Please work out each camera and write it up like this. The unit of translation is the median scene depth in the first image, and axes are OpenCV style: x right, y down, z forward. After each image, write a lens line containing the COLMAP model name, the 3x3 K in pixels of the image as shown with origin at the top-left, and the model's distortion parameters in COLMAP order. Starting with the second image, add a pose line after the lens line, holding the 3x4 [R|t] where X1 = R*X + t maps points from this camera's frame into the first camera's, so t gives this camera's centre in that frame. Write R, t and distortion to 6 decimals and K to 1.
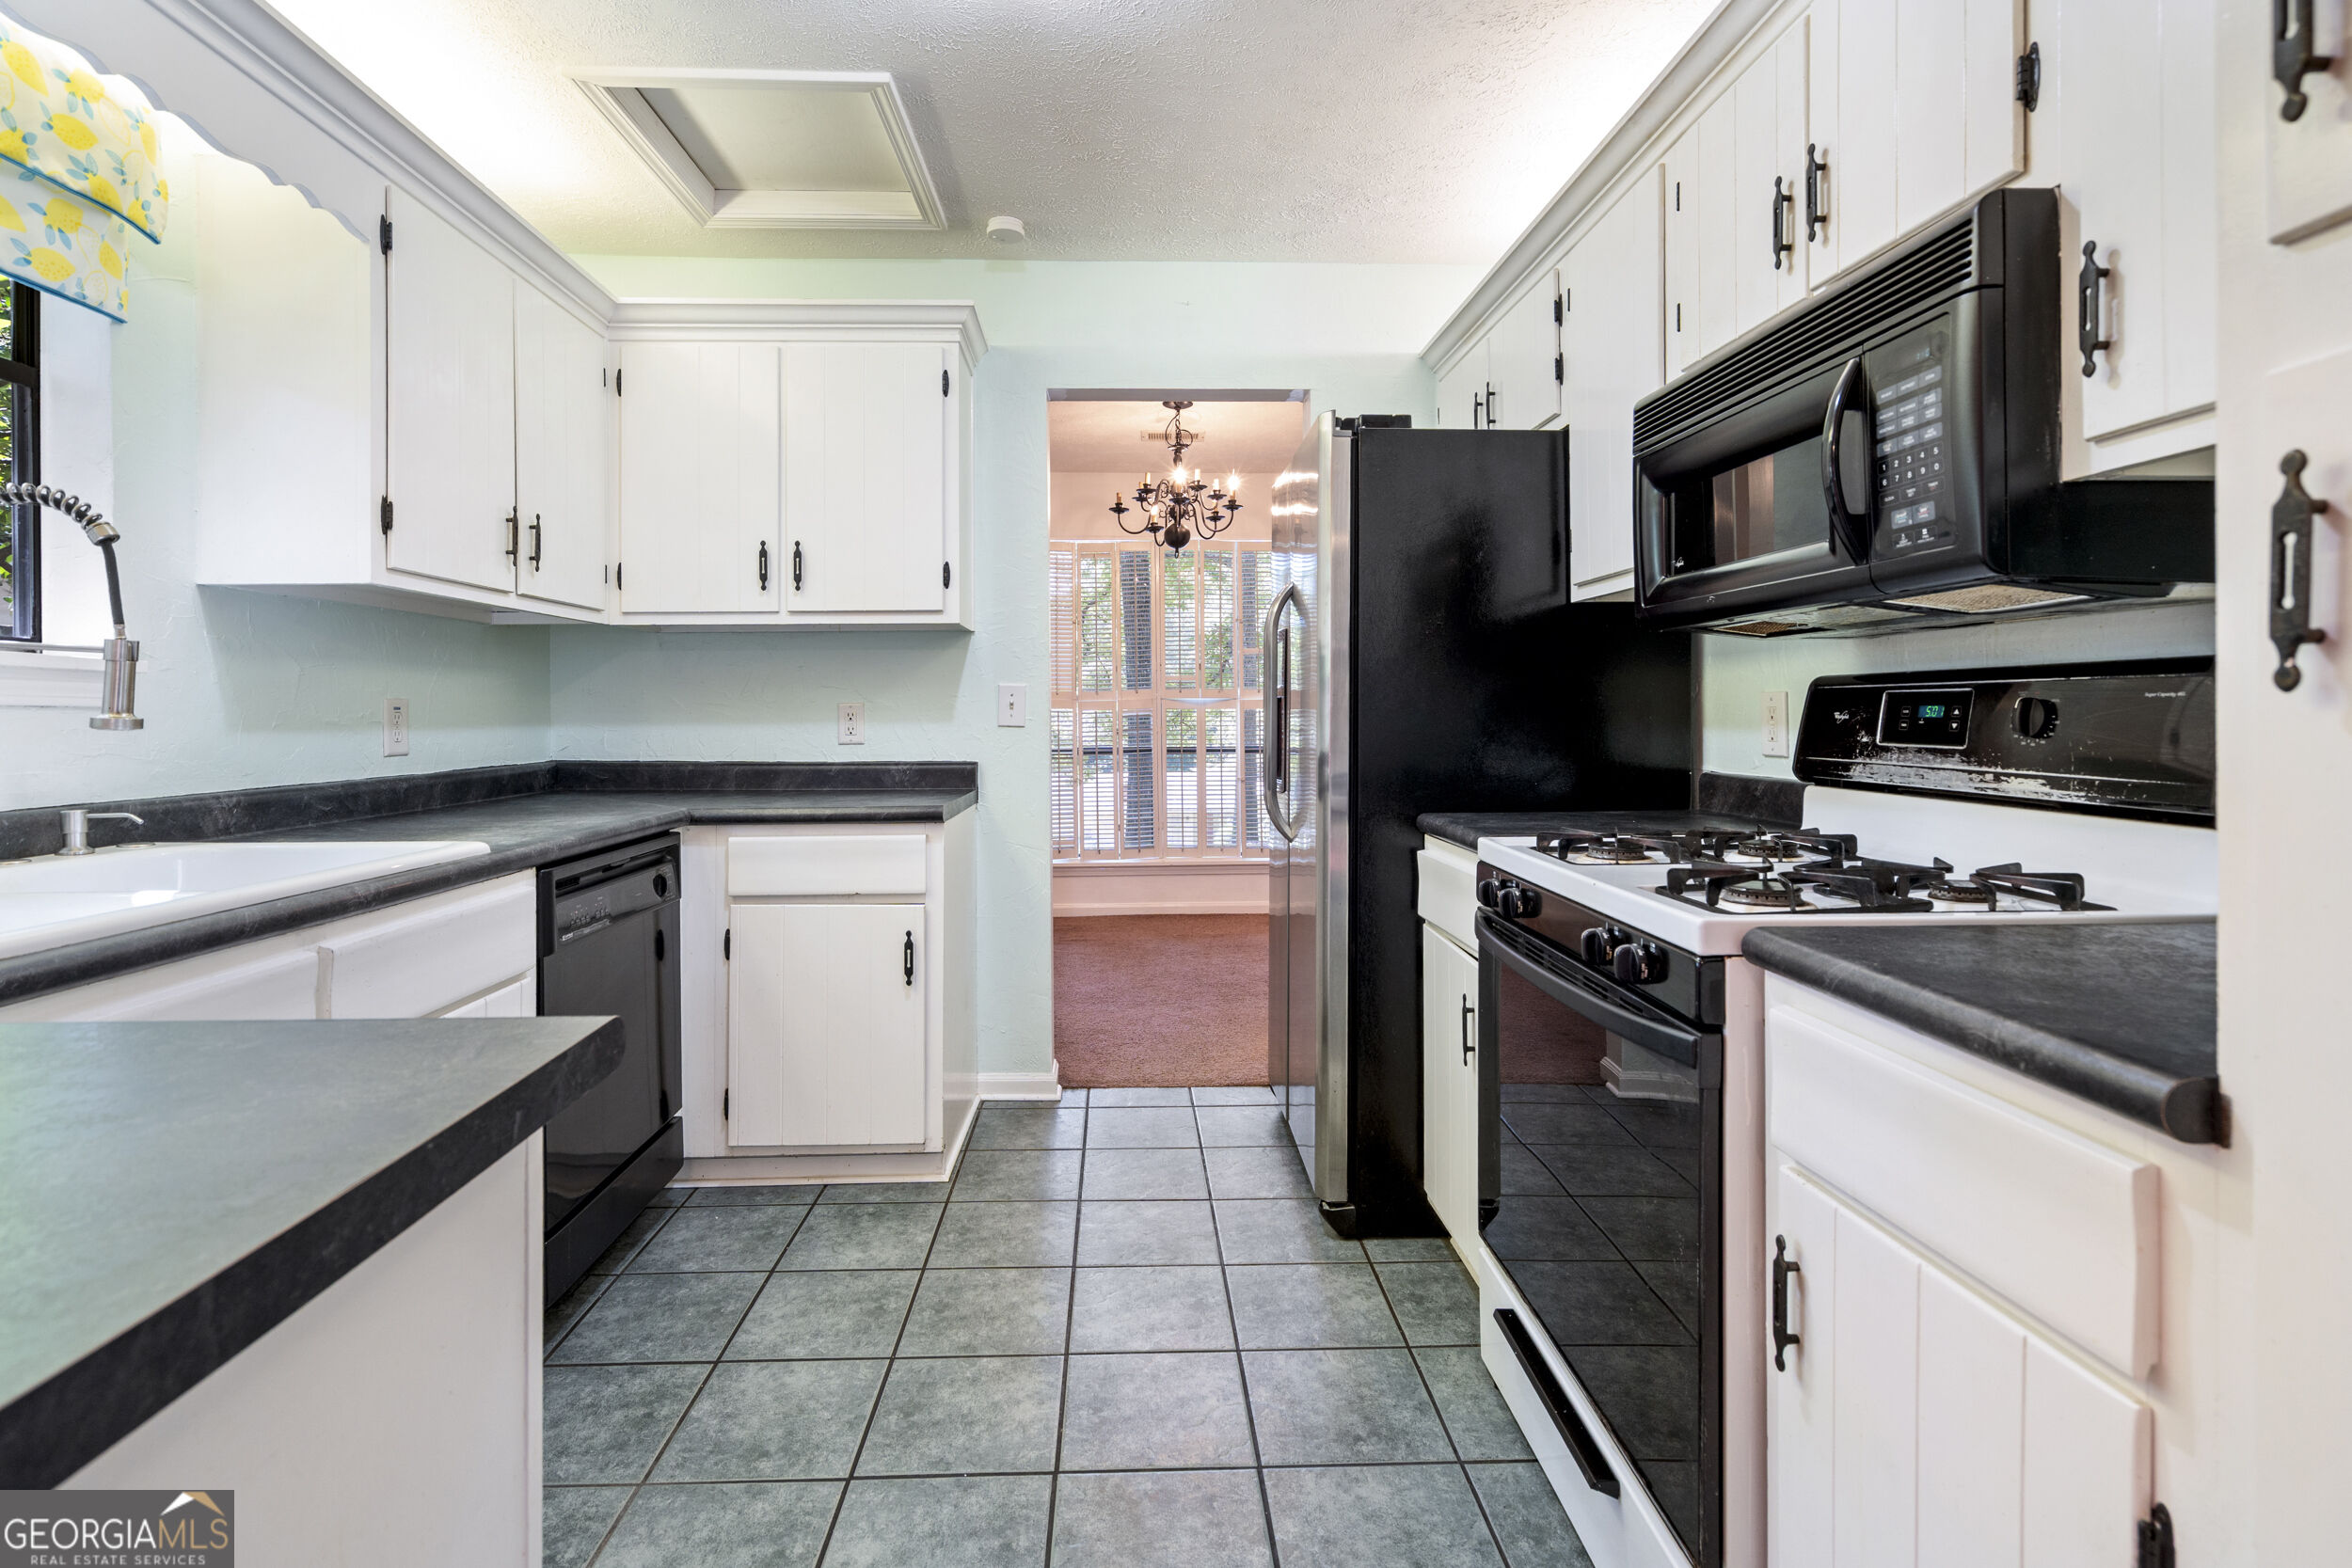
lens RADIAL K [[1081.7, 0, 1173.6], [0, 1081.7, 701.2], [0, 0, 1]] dist [-0.014975, 0.001896]
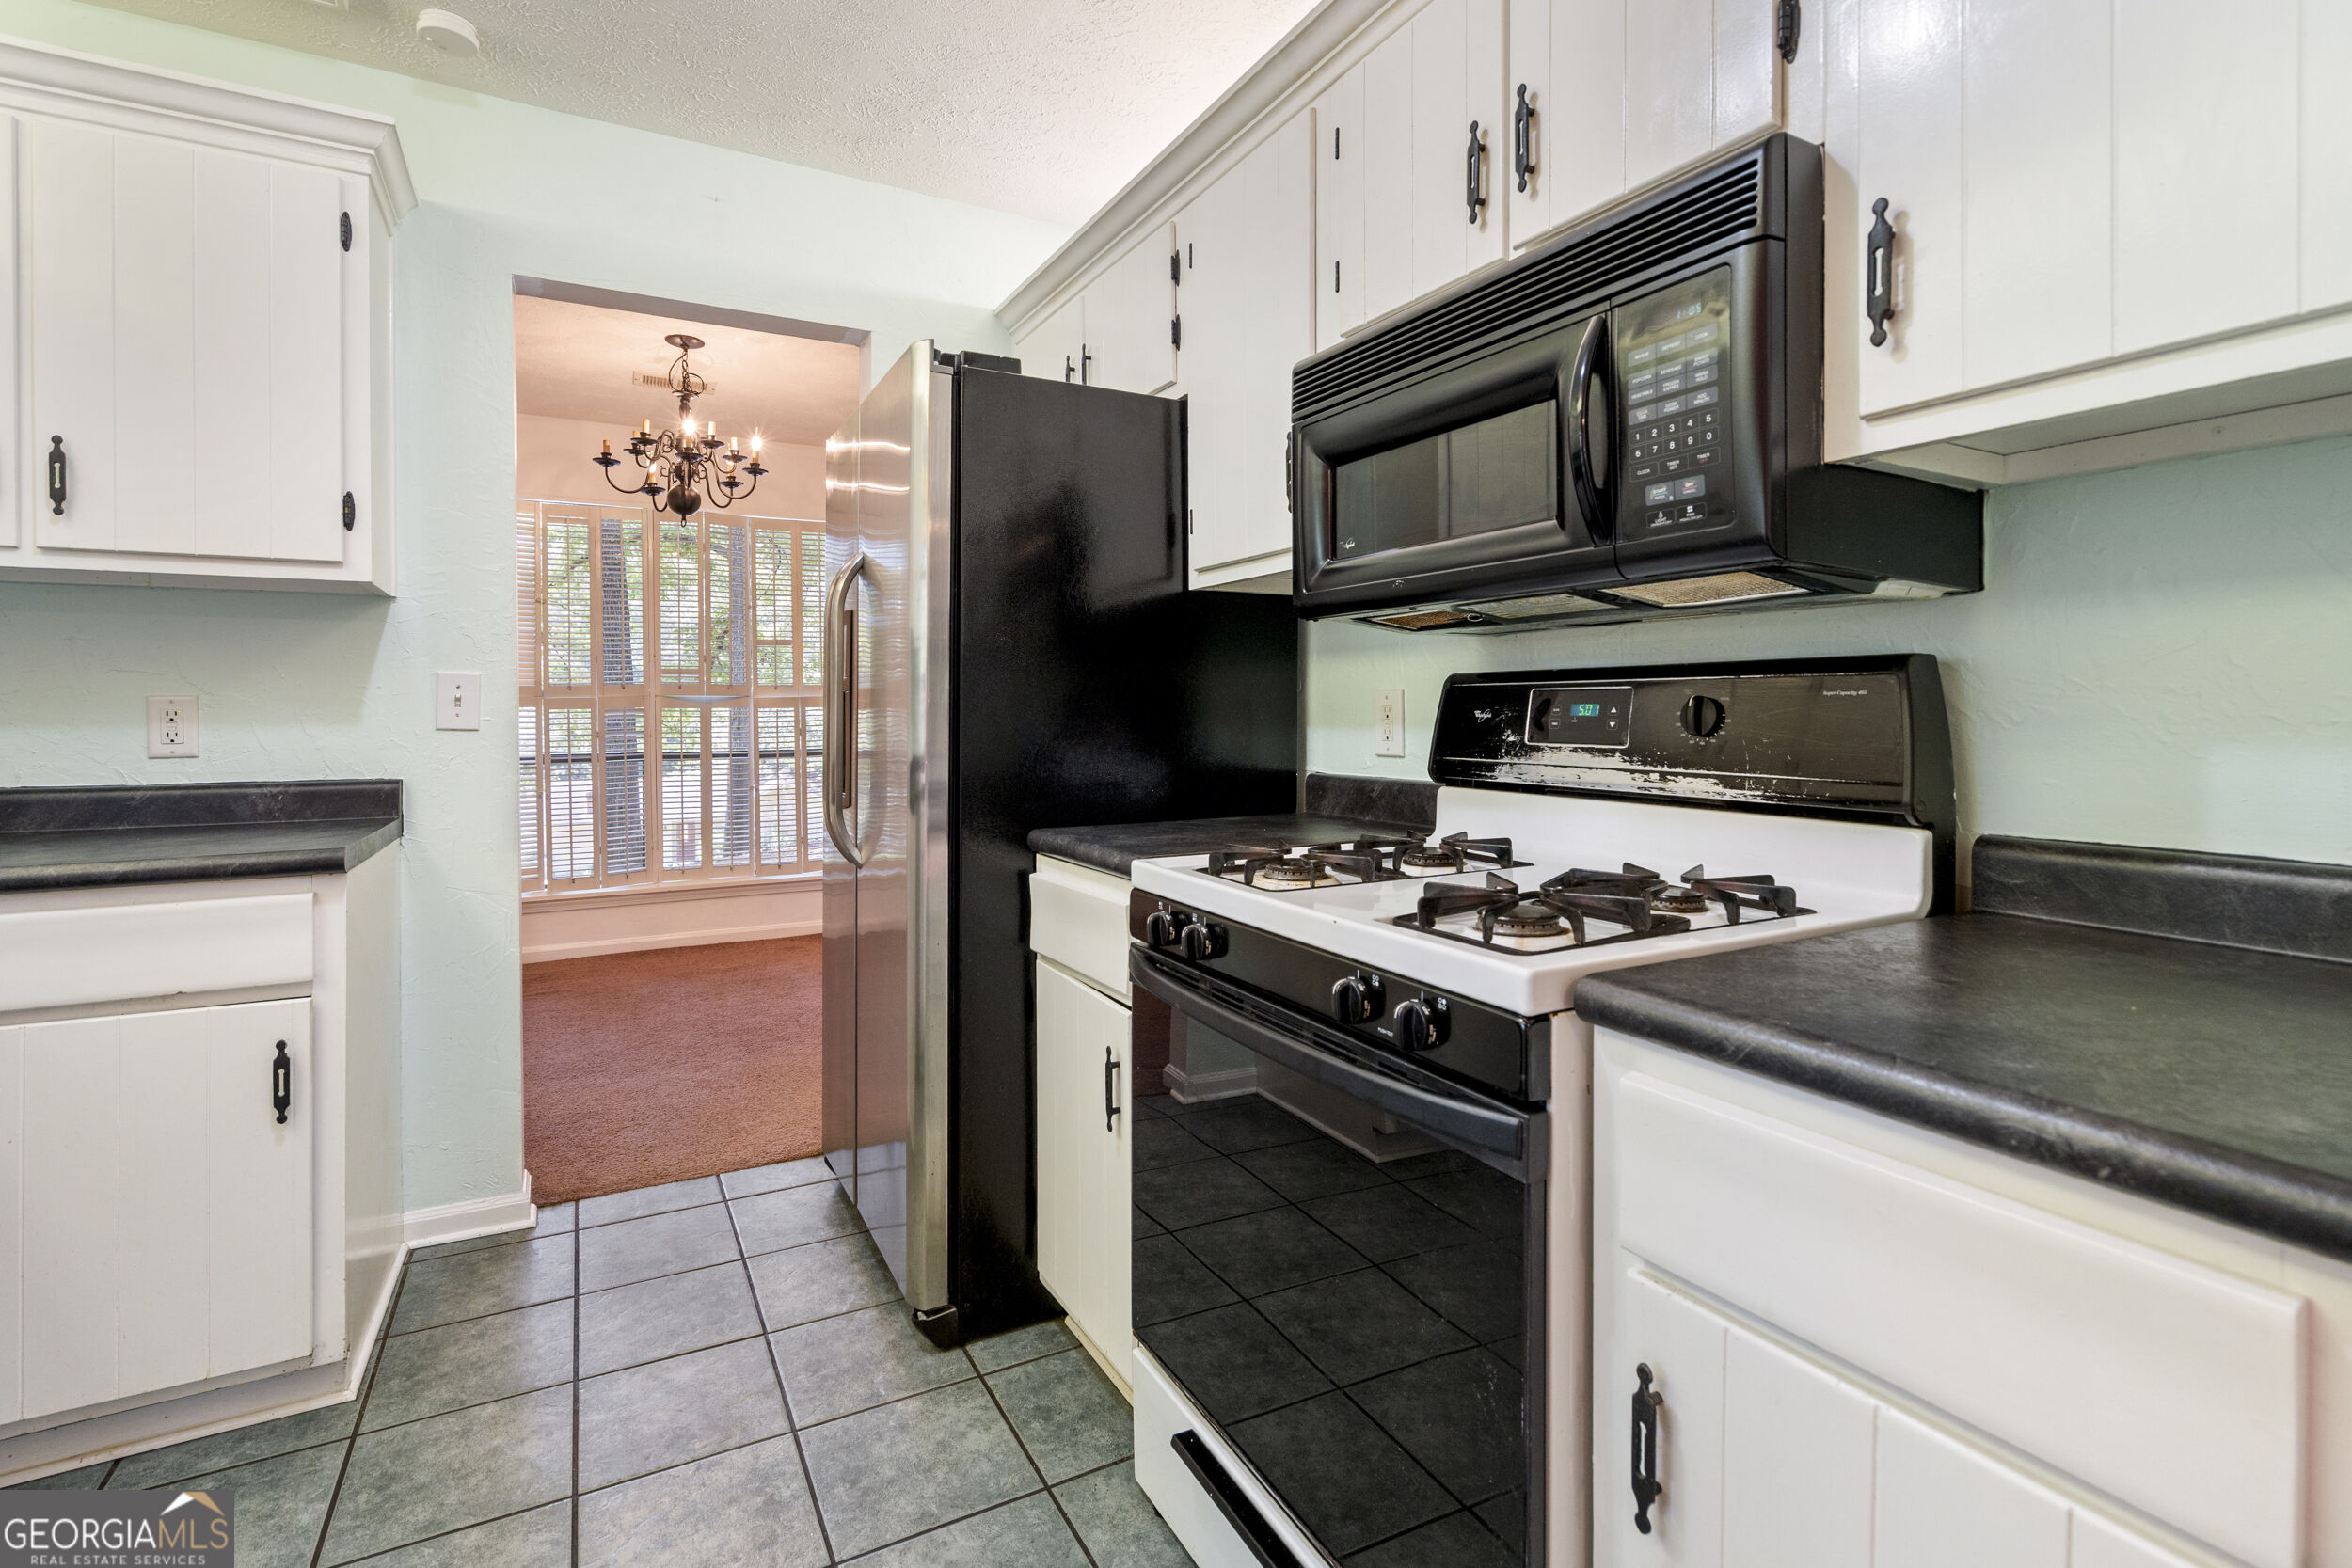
lens RADIAL K [[1078.6, 0, 1162.5], [0, 1078.6, 715.3], [0, 0, 1]] dist [-0.005226, 0.001039]
pose [[0.903028, 0.000428, 0.429581, -0.045781], [-0.005893, 0.999918, 0.011390, 0.003740], [-0.429541, -0.012817, 0.902957, 0.197337]]
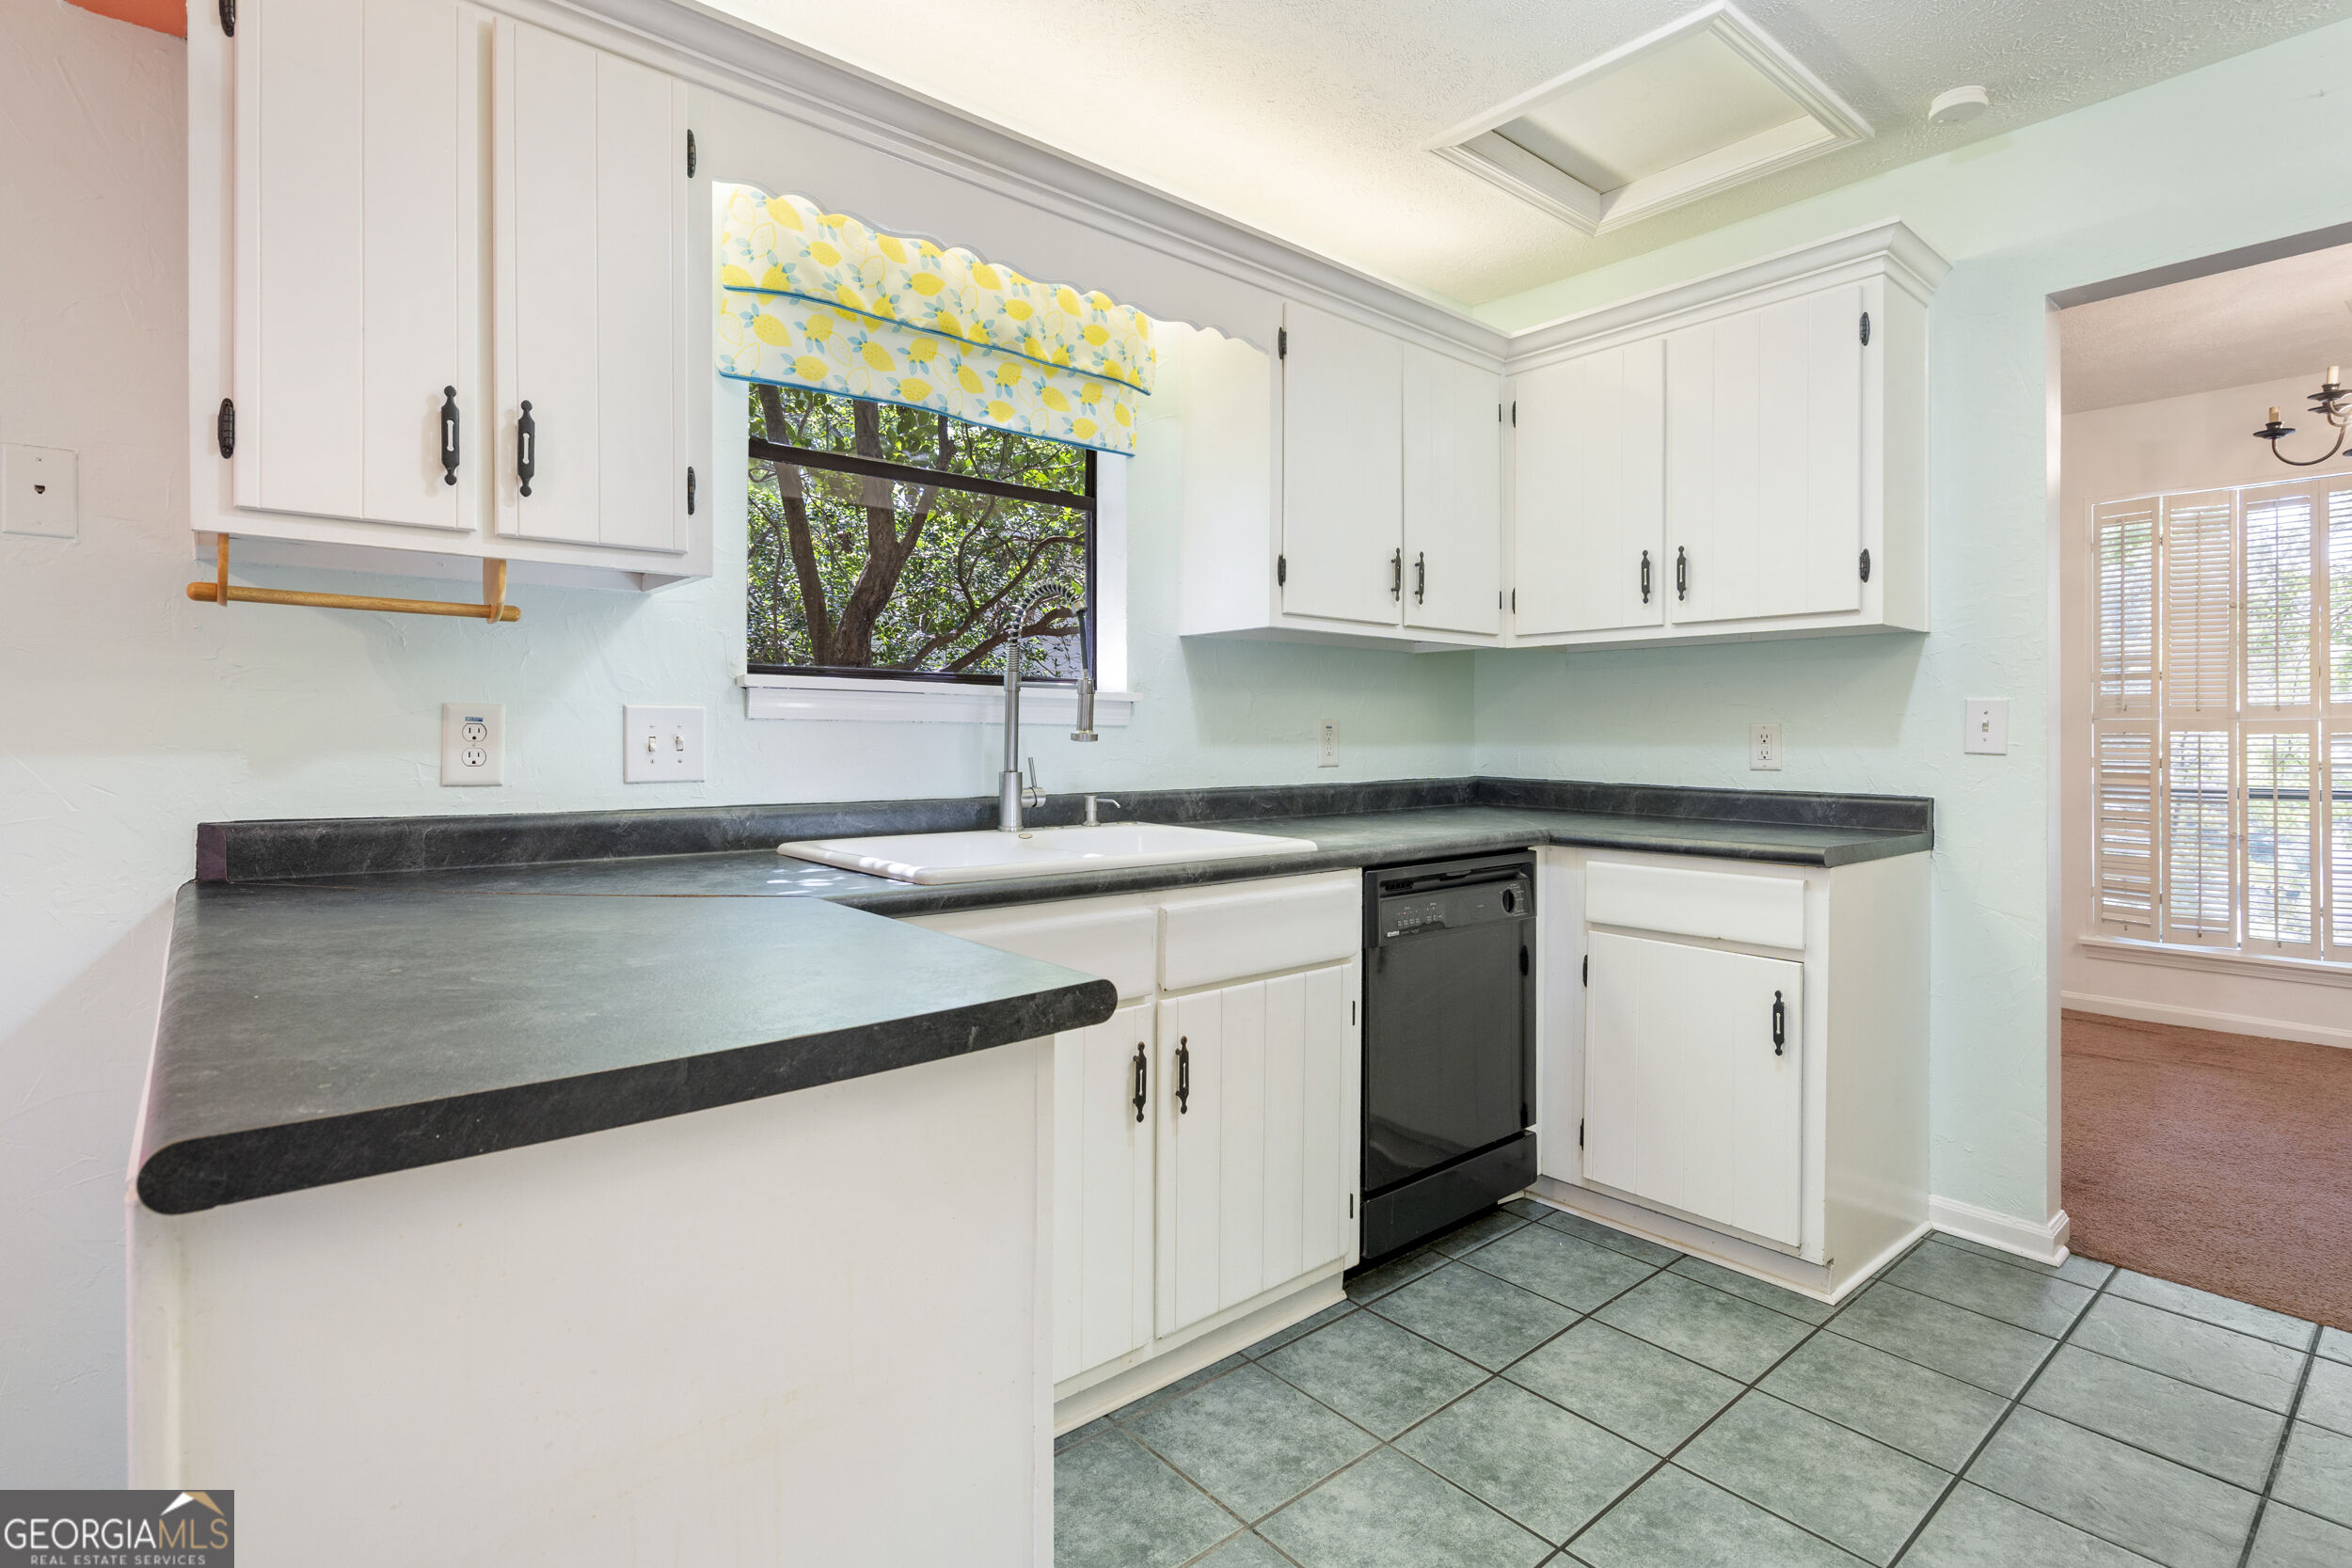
lens RADIAL K [[1126.4, 0, 1165.7], [0, 1126.4, 726.2], [0, 0, 1]] dist [-0.015295, 0.001133]
pose [[0.604825, 0.002255, -0.796356, 0.179644], [0.001693, 0.999990, 0.004117, -0.000207], [0.796357, -0.003838, 0.604815, 0.092247]]
